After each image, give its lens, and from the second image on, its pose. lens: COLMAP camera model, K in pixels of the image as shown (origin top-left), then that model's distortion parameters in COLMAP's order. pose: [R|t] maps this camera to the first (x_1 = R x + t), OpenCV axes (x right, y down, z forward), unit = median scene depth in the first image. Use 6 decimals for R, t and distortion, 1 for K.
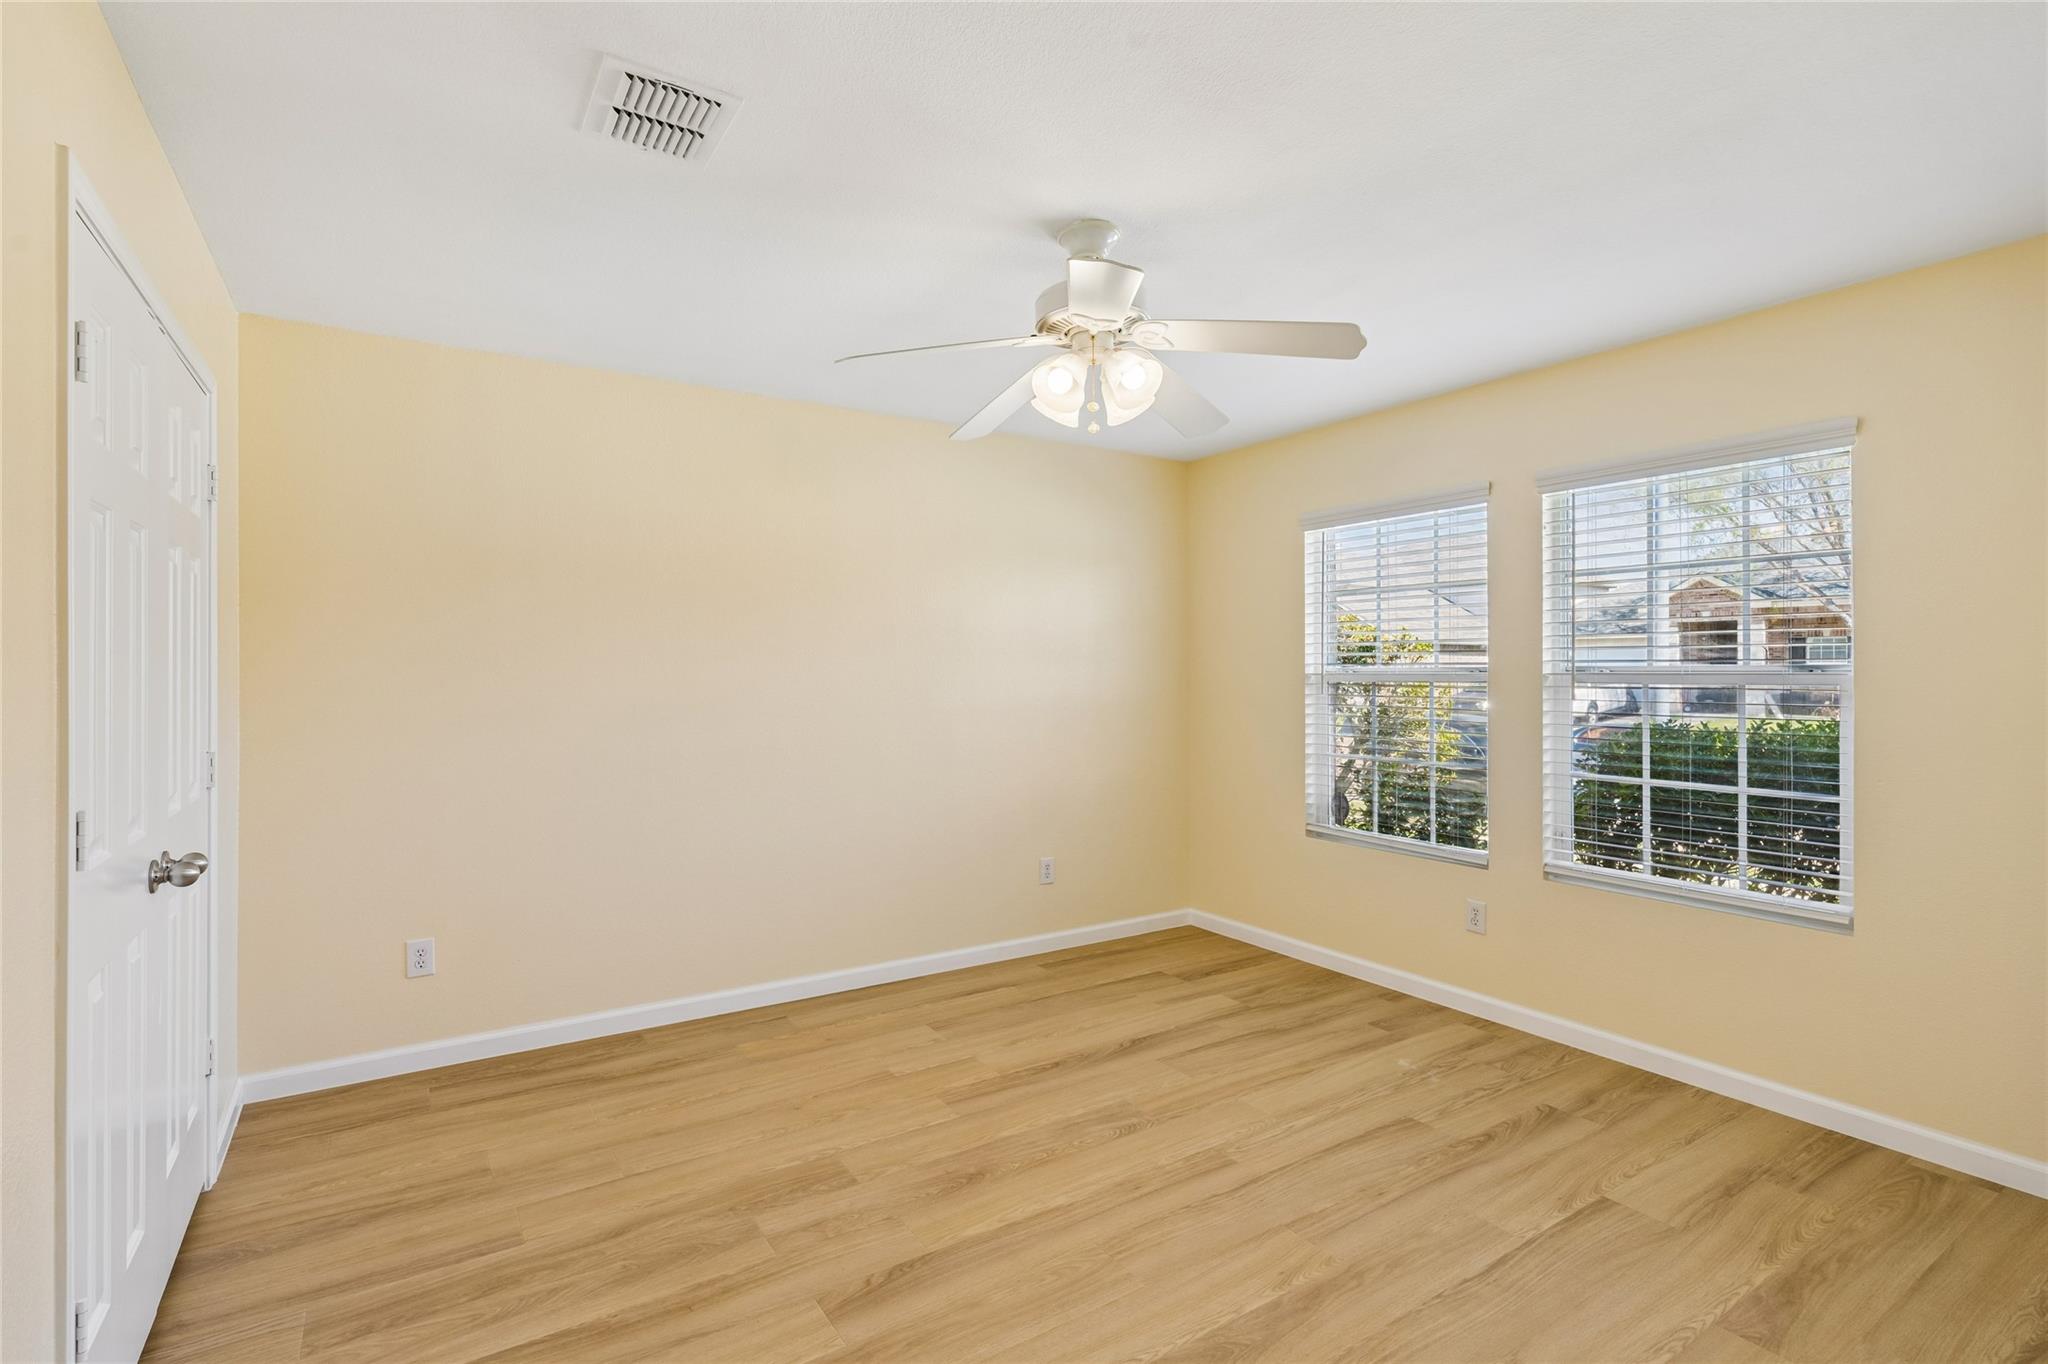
lens RADIAL K [[965.8, 0, 1017.4], [0, 965.8, 666.3], [0, 0, 1]] dist [0.003068, 0.000406]
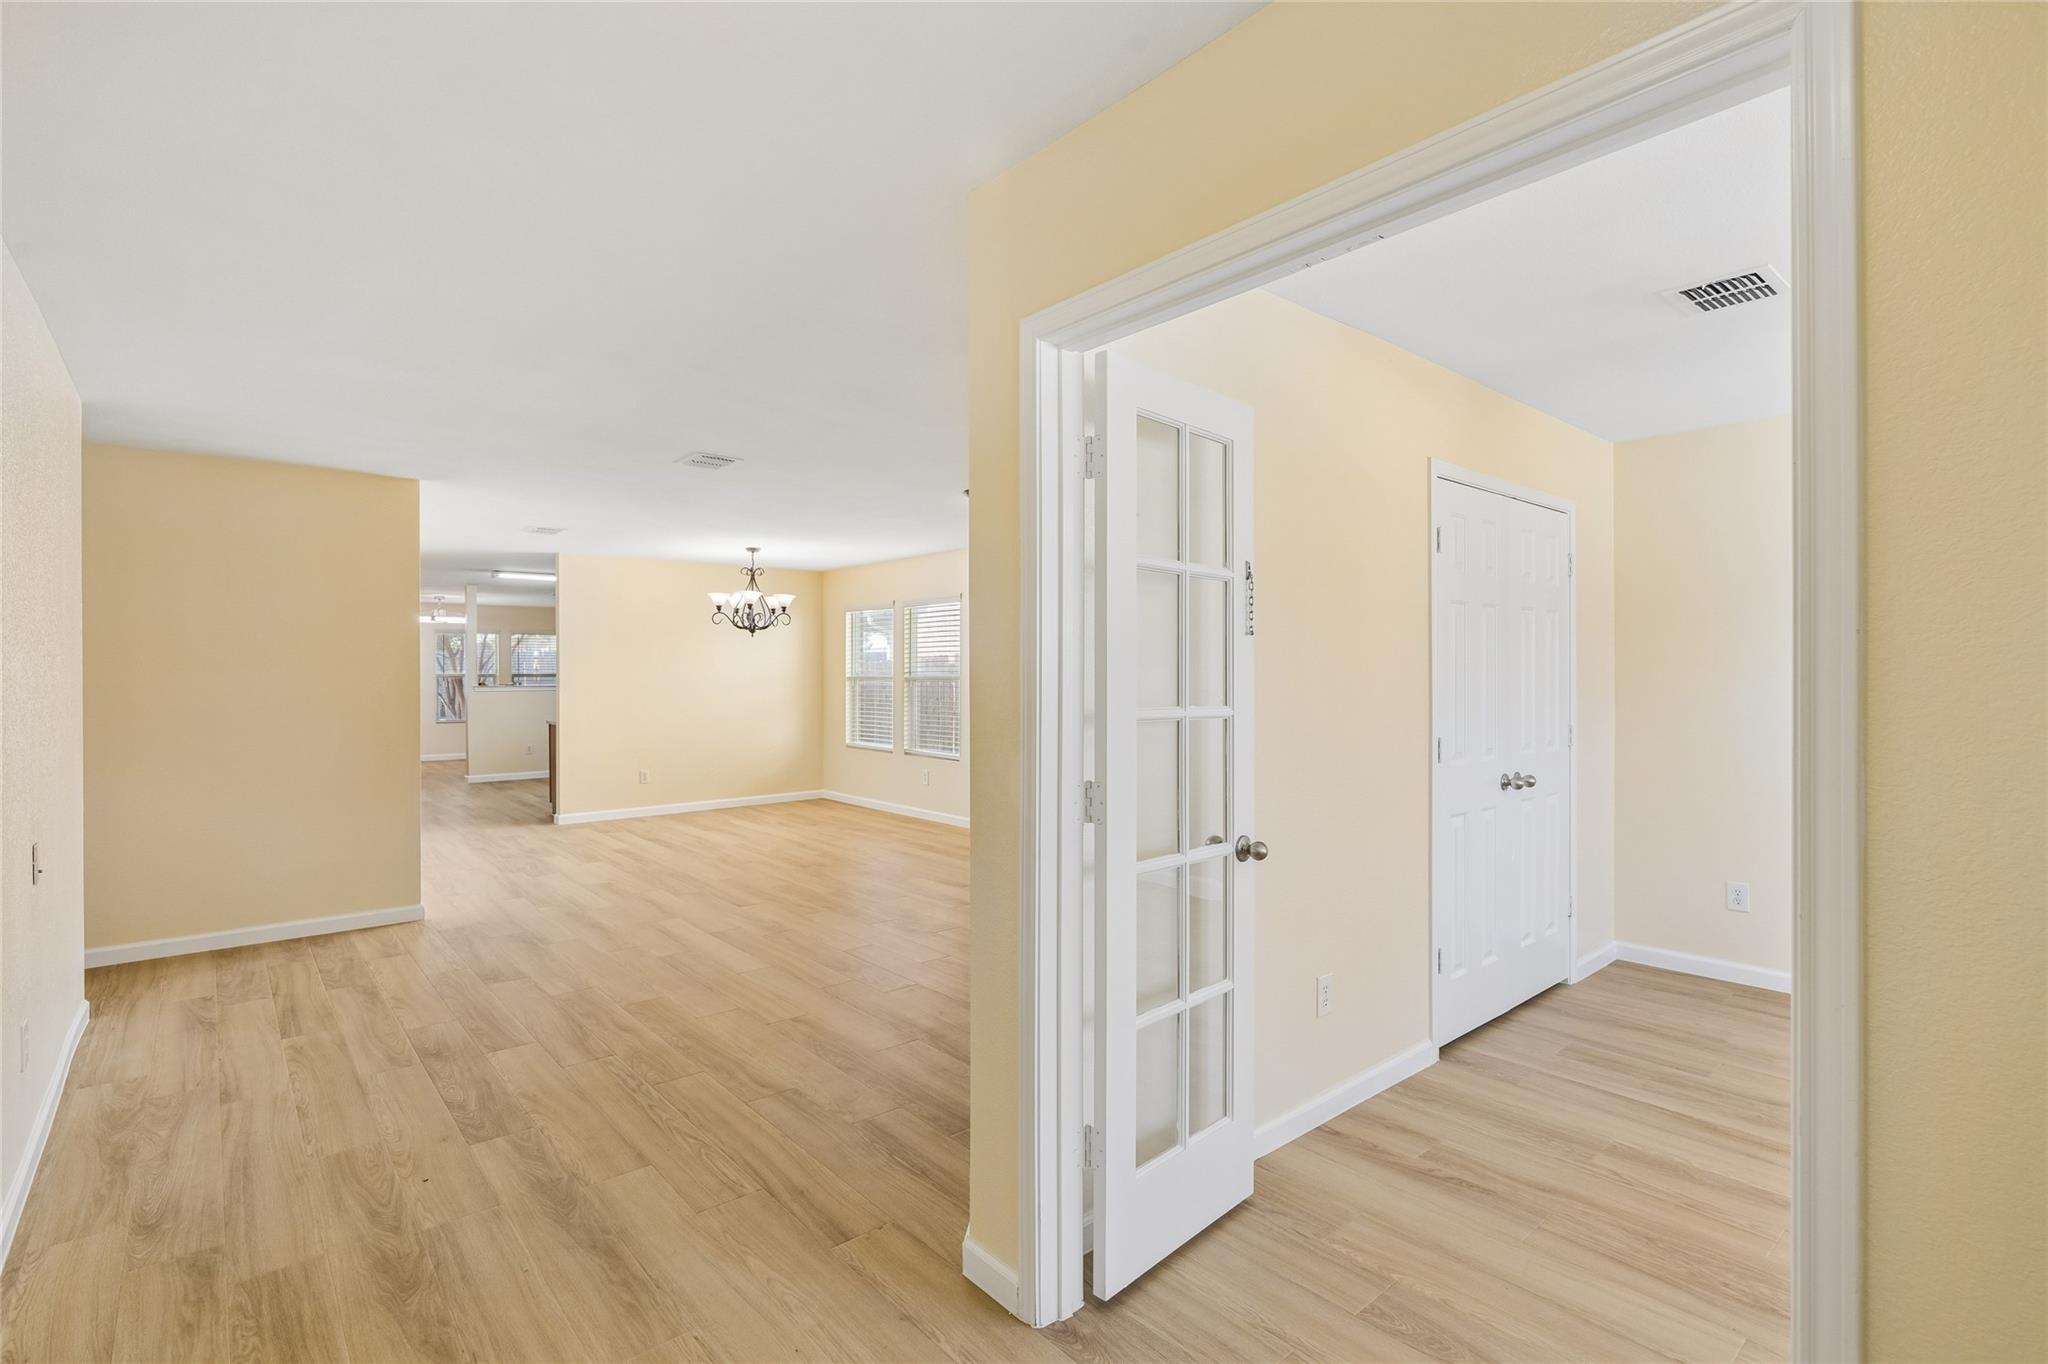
lens RADIAL K [[965.8, 0, 1022.4], [0, 965.8, 673.9], [0, 0, 1]] dist [0.003068, 0.000406]
pose [[0.158915, 0.001028, -0.987292, 0.576253], [0.004555, 0.999988, 0.001775, -0.006372], [0.987282, -0.004779, 0.158908, -0.175811]]
